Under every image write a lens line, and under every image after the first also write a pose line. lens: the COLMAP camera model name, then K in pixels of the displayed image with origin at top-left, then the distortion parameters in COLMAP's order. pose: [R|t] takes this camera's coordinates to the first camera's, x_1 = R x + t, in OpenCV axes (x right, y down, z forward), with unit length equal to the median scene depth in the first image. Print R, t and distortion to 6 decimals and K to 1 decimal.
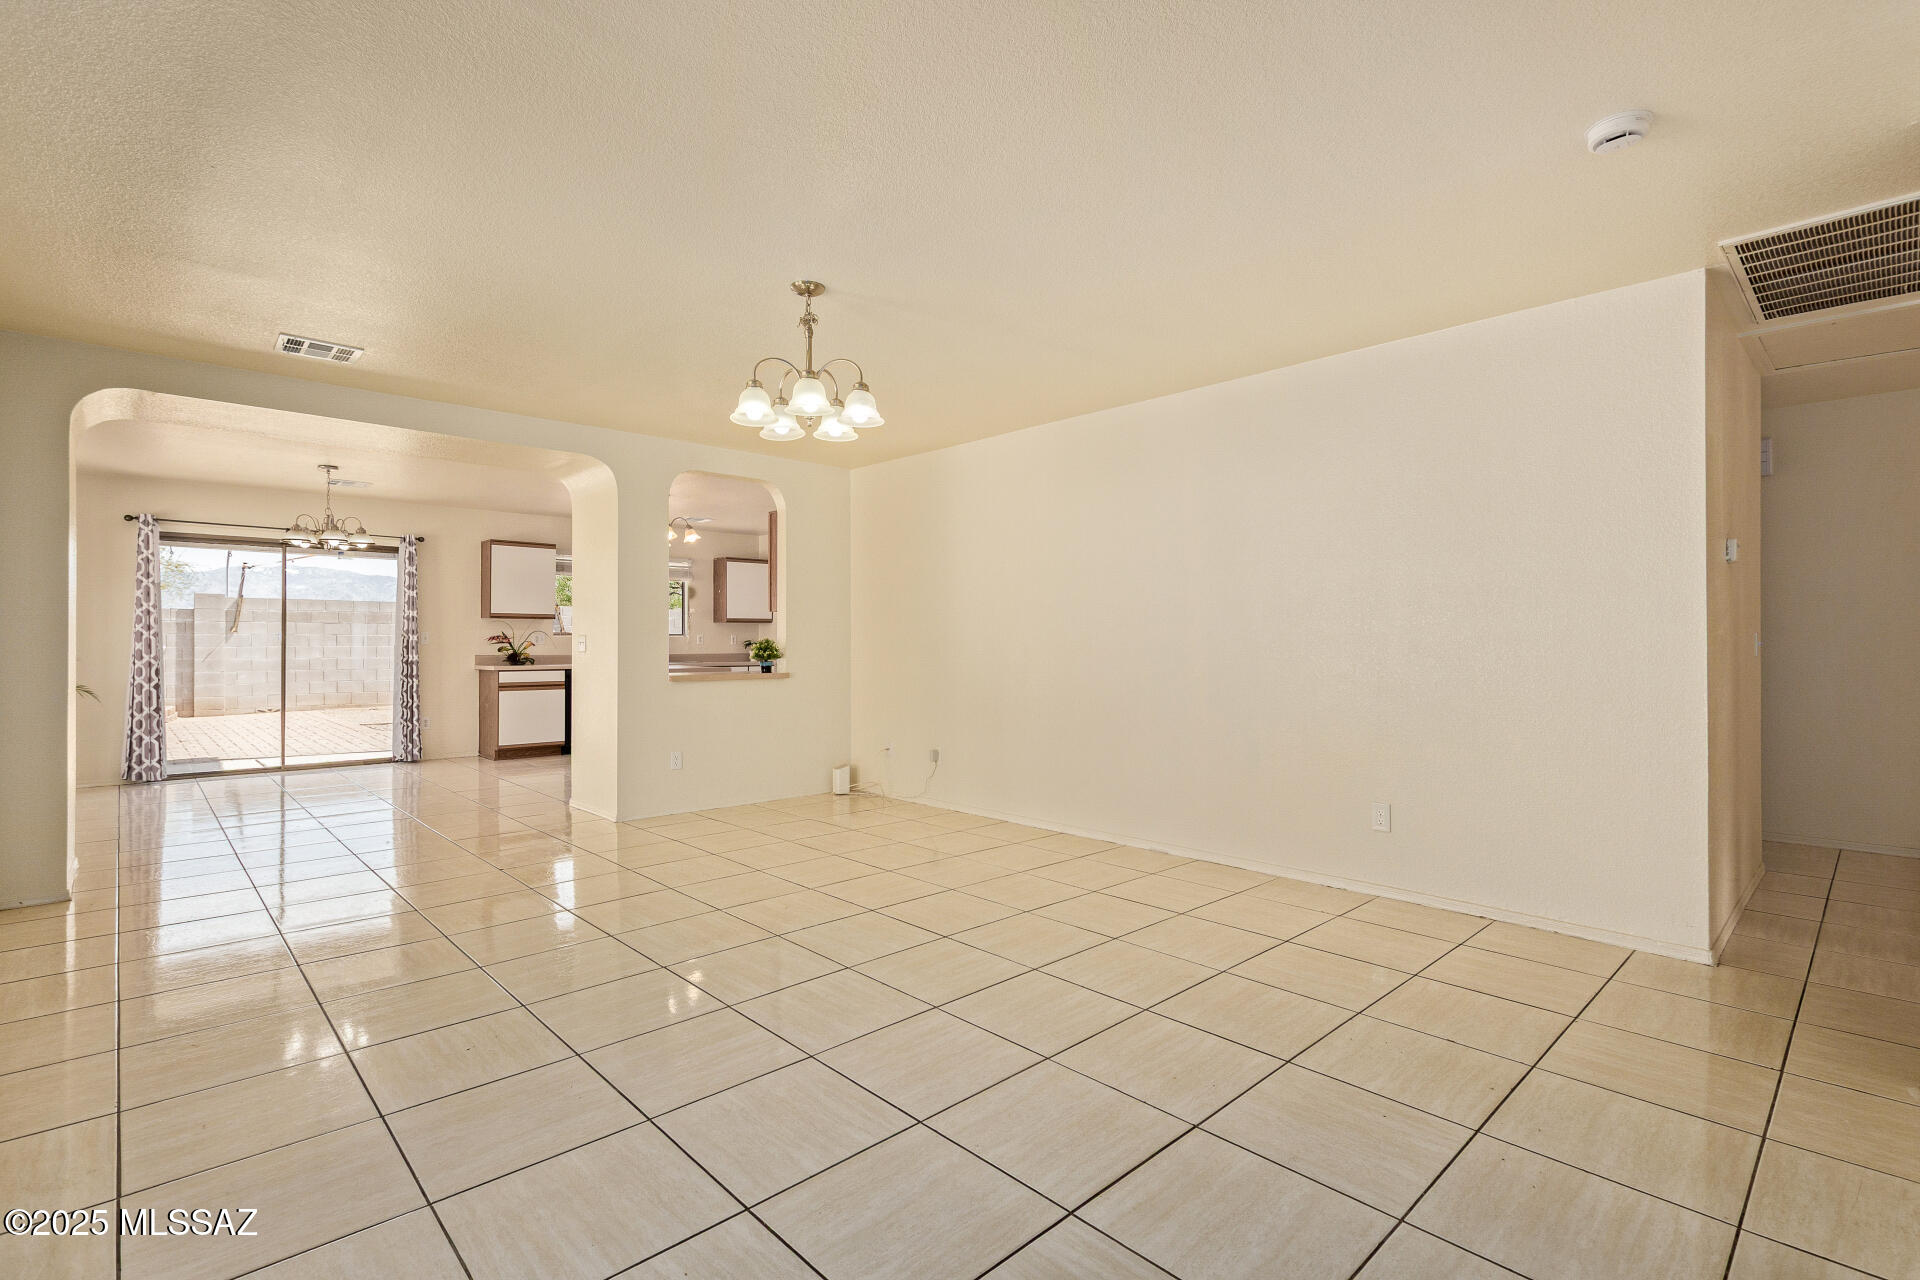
lens RADIAL K [[882.2, 0, 964.2], [0, 882.2, 639.2], [0, 0, 1]] dist [0.010305, -0.004355]
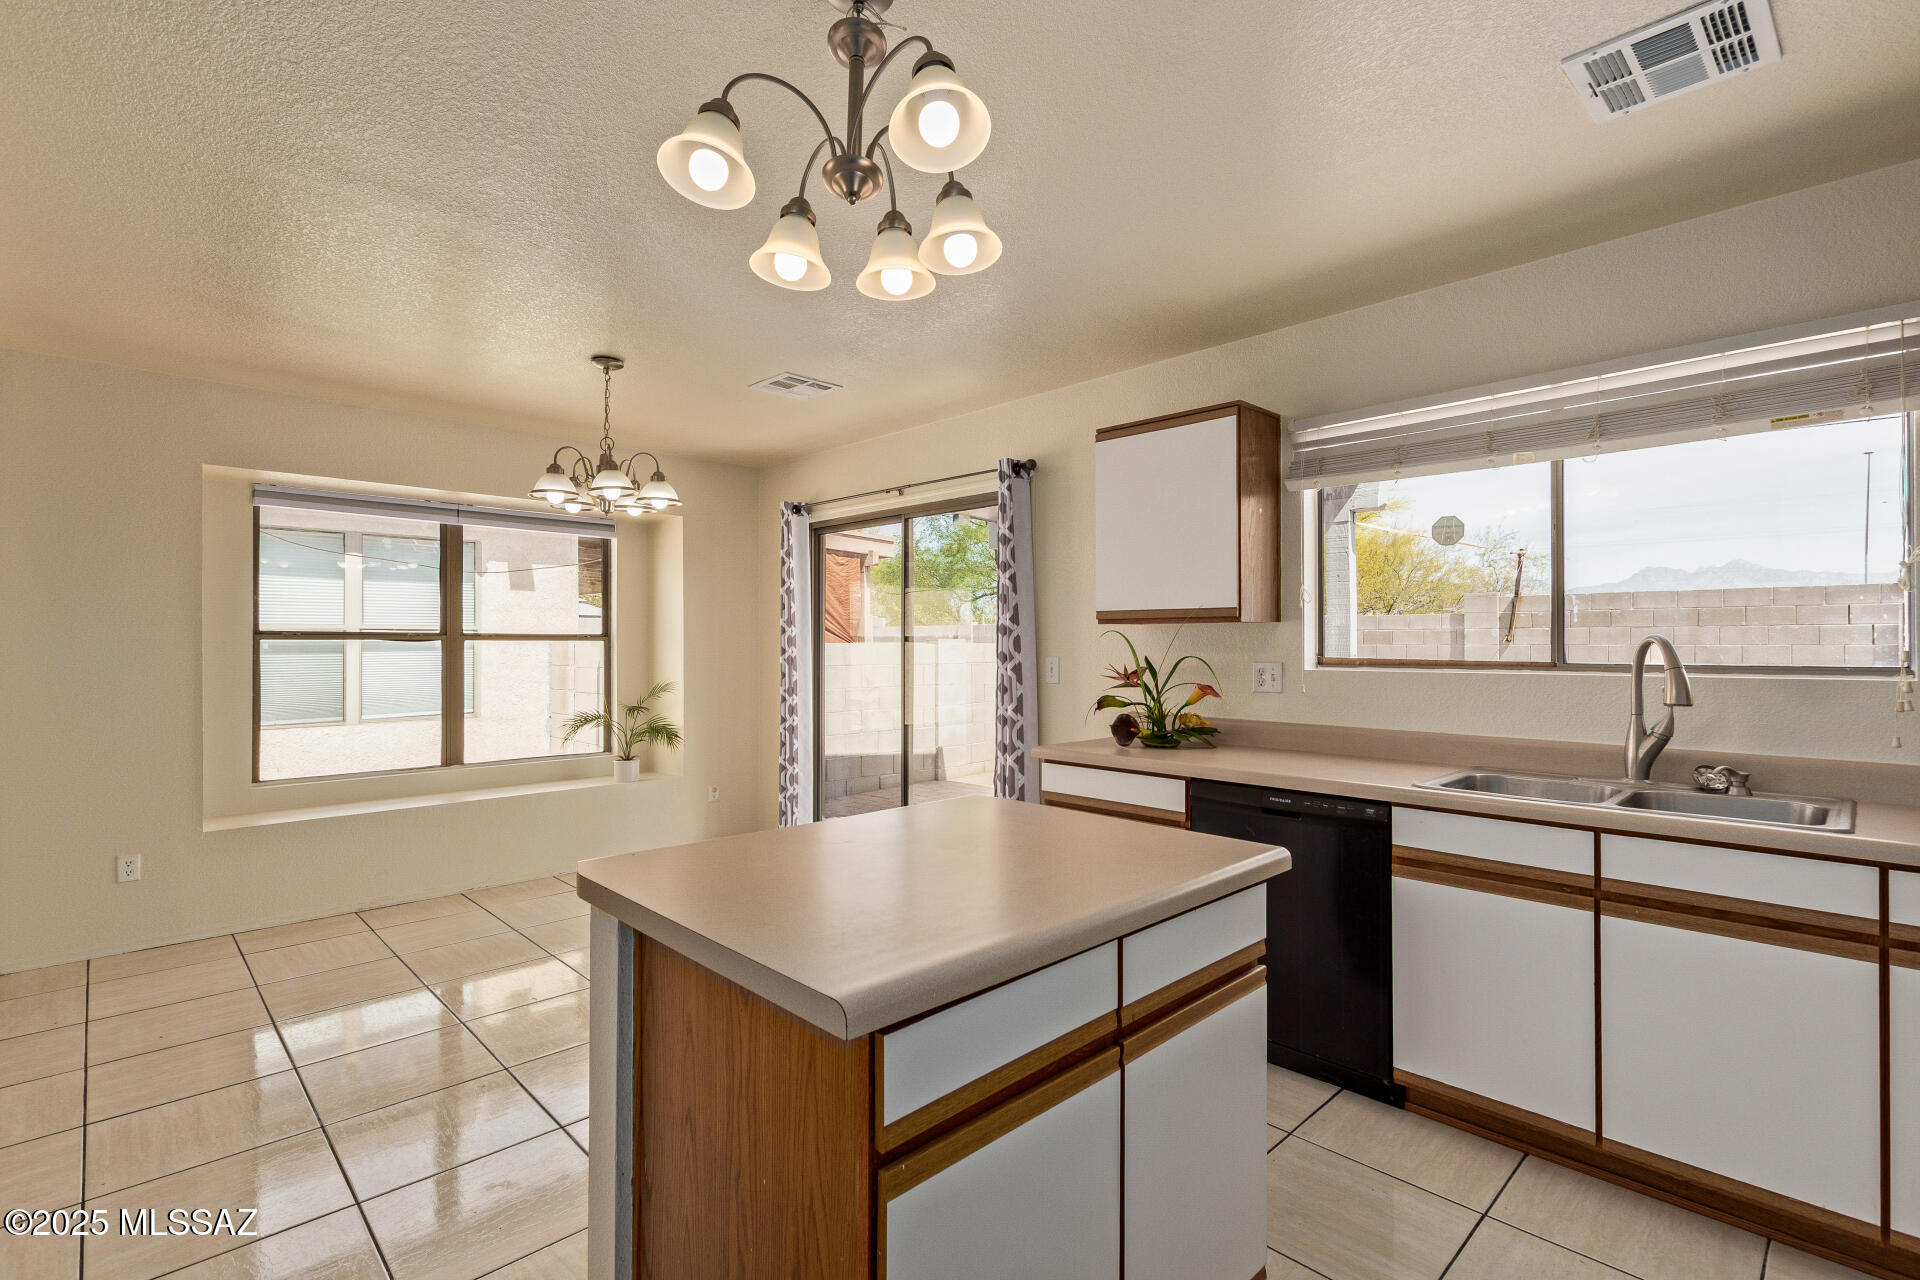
lens RADIAL K [[882.2, 0, 960.2], [0, 882.2, 637.3], [0, 0, 1]] dist [0.010305, -0.004355]
pose [[0.012035, -0.007480, -0.999900, -0.137260], [0.004323, 0.999963, -0.007428, -0.015728], [0.999918, -0.004233, 0.012067, 0.968643]]
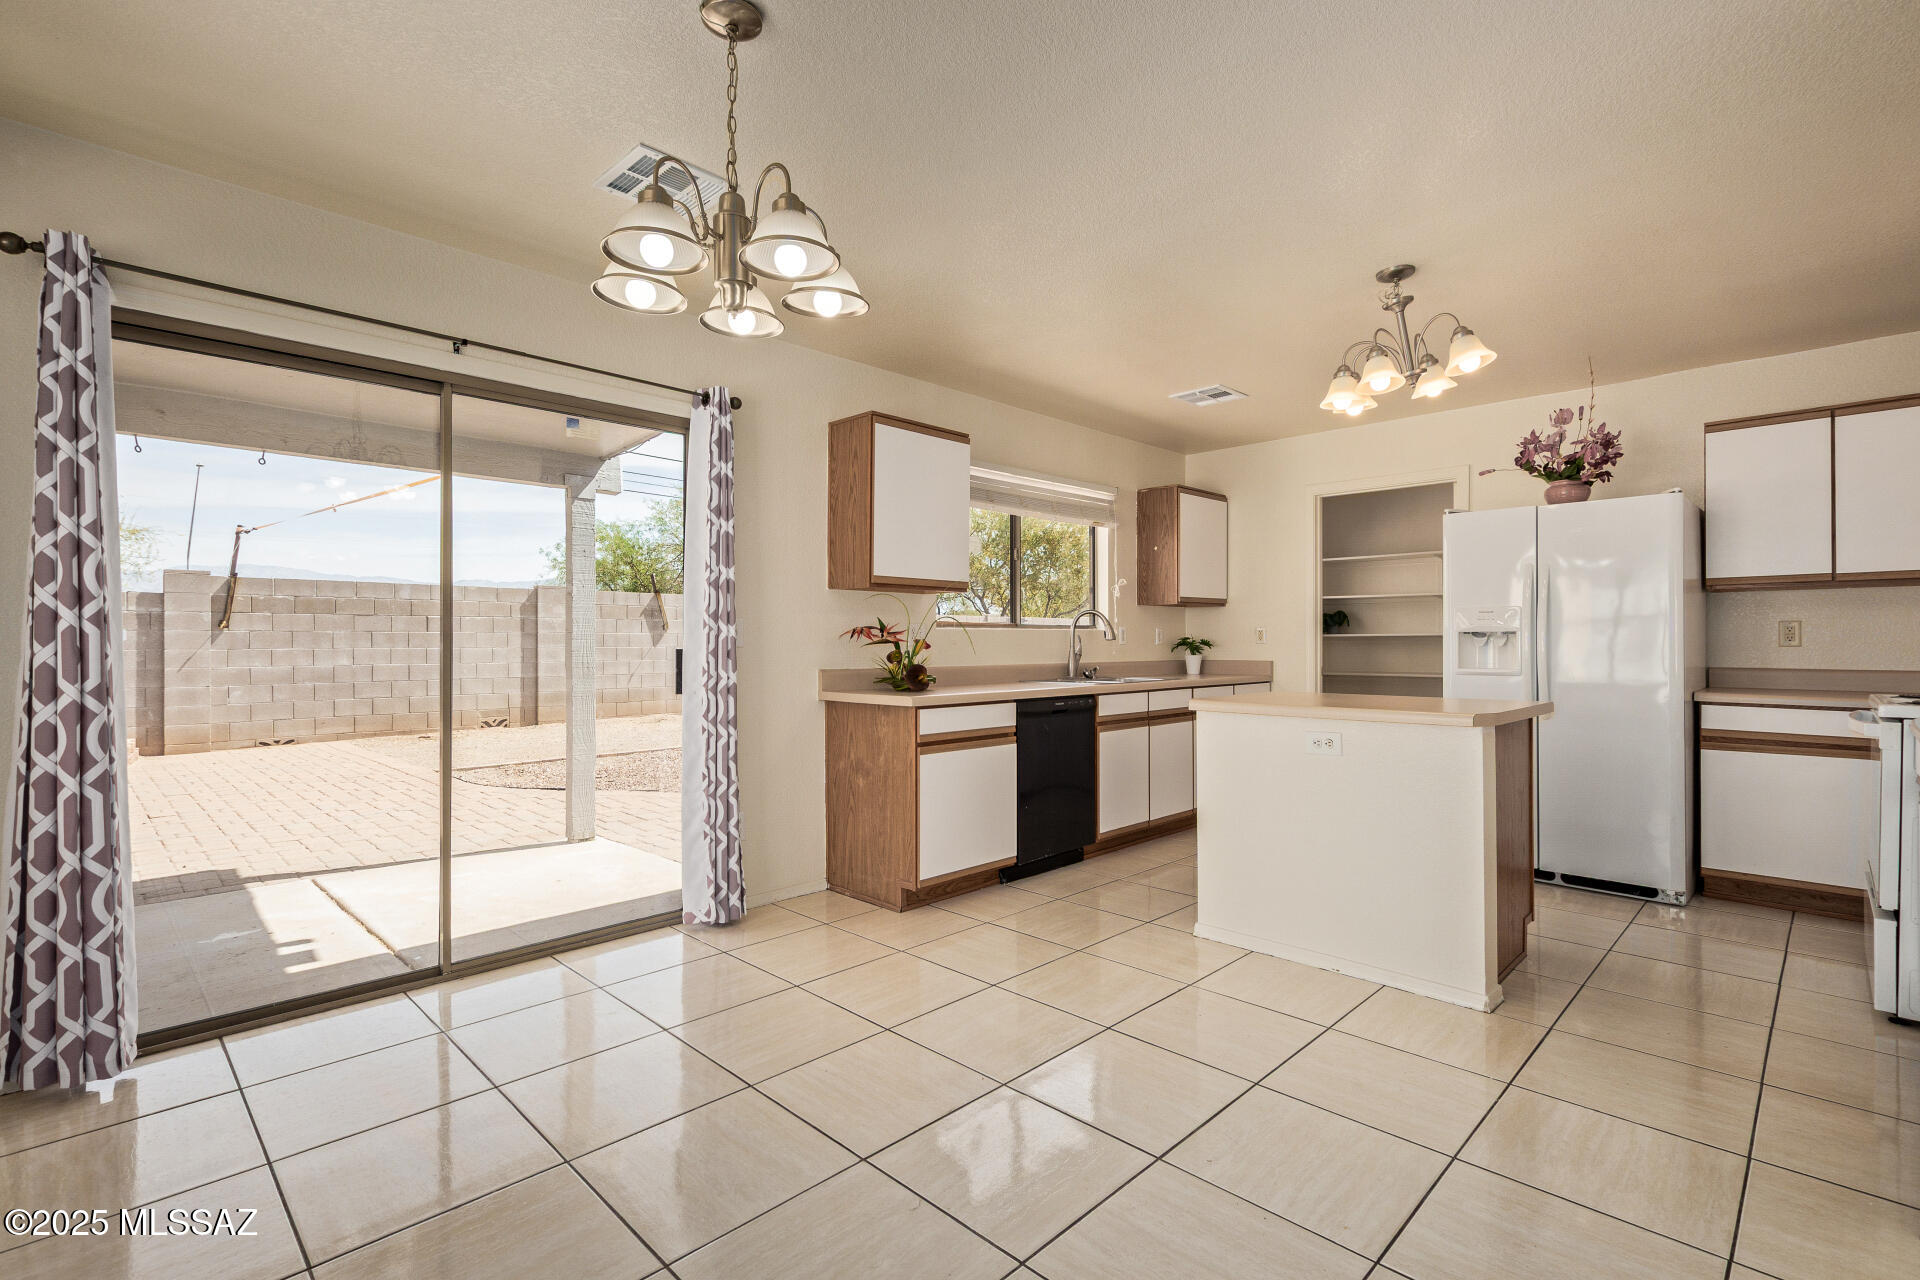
lens RADIAL K [[882.2, 0, 962.7], [0, 882.2, 639.2], [0, 0, 1]] dist [0.010305, -0.004355]
pose [[0.999580, -0.002032, 0.028913, -0.522203], [0.002005, 0.999998, 0.000956, 0.002133], [-0.028915, -0.000898, 0.999581, 0.574561]]
